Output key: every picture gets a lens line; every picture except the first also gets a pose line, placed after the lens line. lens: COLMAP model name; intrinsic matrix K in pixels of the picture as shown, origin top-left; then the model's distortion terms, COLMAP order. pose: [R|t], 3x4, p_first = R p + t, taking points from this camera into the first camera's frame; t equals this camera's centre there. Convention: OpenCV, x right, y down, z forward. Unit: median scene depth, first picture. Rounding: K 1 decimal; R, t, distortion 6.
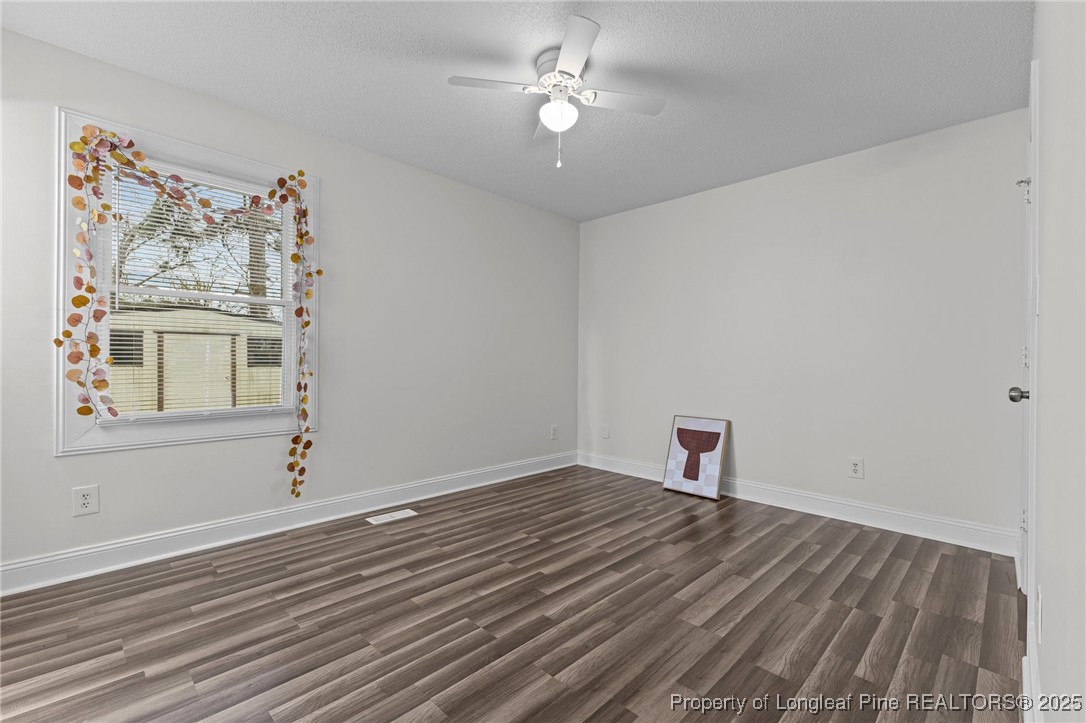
lens RADIAL K [[472.2, 0, 548.5], [0, 472.2, 366.1], [0, 0, 1]] dist [0.007803, -0.000963]
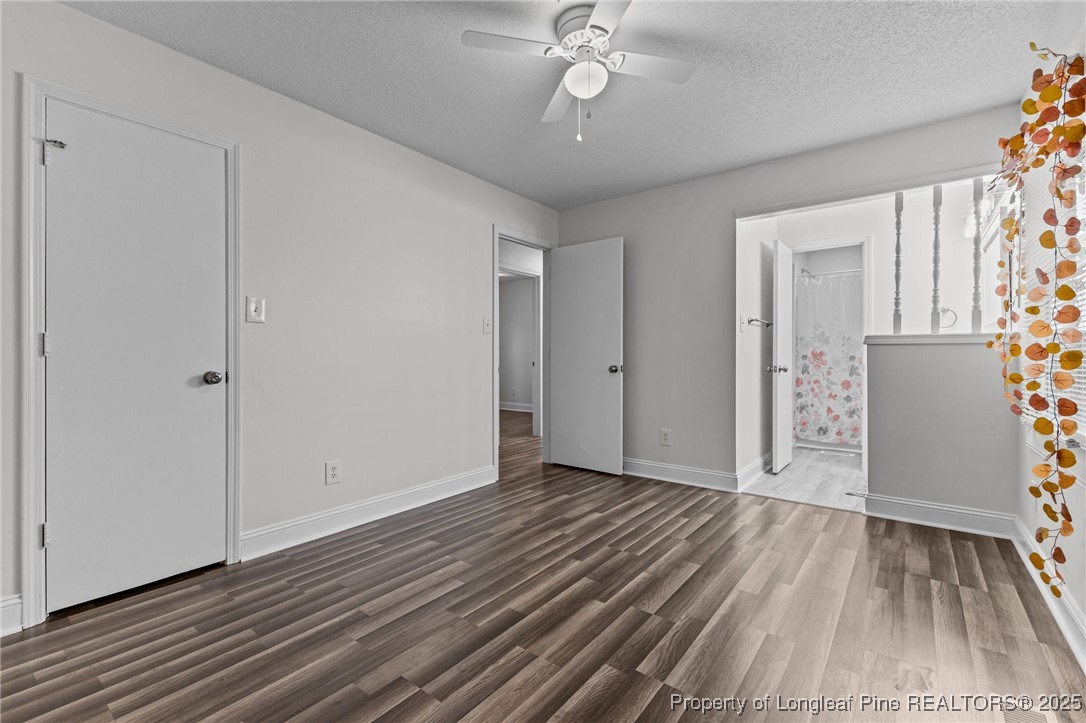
lens RADIAL K [[472.2, 0, 542.2], [0, 472.2, 356.4], [0, 0, 1]] dist [0.007803, -0.000963]
pose [[-0.994714, -0.008809, -0.102301, 0.210035], [-0.009534, 0.999933, 0.006597, -0.015368], [0.102236, 0.007537, -0.994732, 2.089778]]
